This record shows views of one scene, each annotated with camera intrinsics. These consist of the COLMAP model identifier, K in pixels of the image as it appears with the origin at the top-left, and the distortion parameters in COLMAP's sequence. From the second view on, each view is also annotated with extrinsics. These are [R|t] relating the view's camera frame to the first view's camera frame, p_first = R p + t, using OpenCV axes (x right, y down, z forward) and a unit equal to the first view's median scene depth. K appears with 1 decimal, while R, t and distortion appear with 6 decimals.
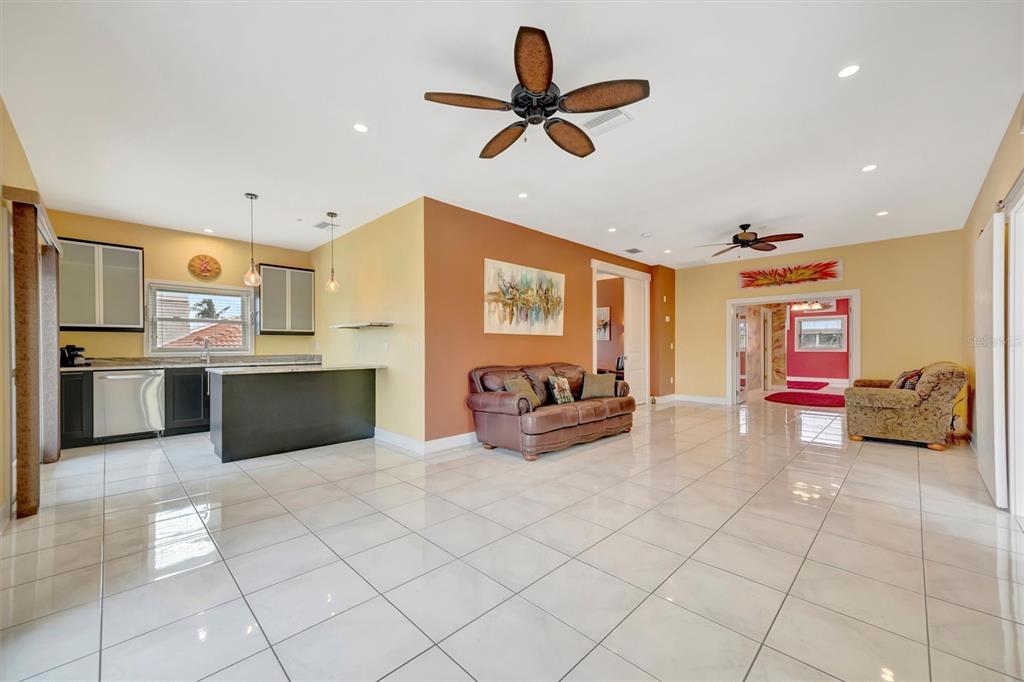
lens RADIAL K [[404.7, 0, 515.4], [0, 404.7, 348.9], [0, 0, 1]] dist [0.010186, 0.000225]
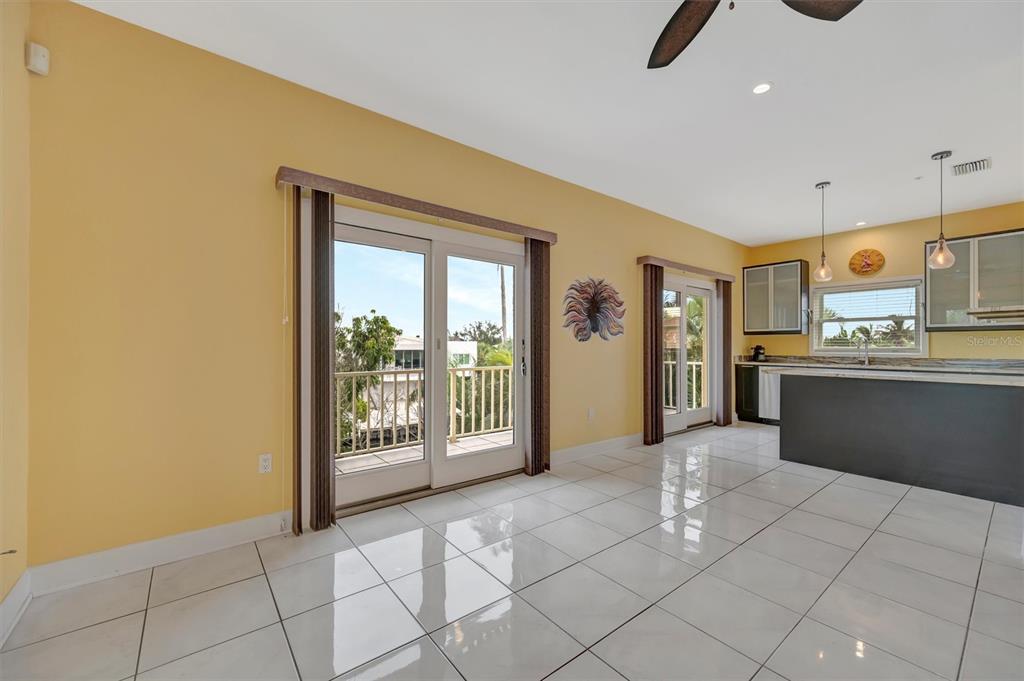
lens RADIAL K [[404.7, 0, 509.5], [0, 404.7, 342.4], [0, 0, 1]] dist [0.010186, 0.000225]
pose [[-0.127852, -0.006675, -0.991771, 0.300003], [-0.005463, 0.999967, -0.006026, -0.006078], [0.991778, 0.004648, -0.127884, 0.338311]]
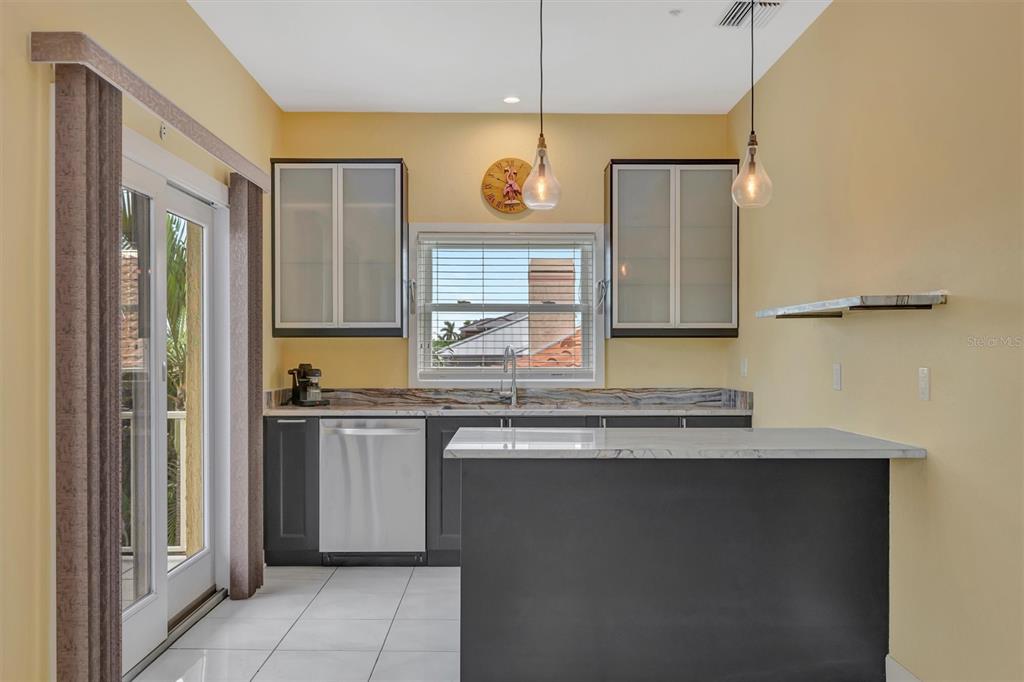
lens RADIAL K [[911.8, 0, 512.5], [0, 911.8, 351.0], [0, 0, 1]] dist [-0.016571, -0.002113]
pose [[0.717191, -0.000530, -0.696876, -0.082789], [-0.002916, 0.999989, -0.003761, -0.020492], [0.696870, 0.004730, 0.717181, 0.326571]]
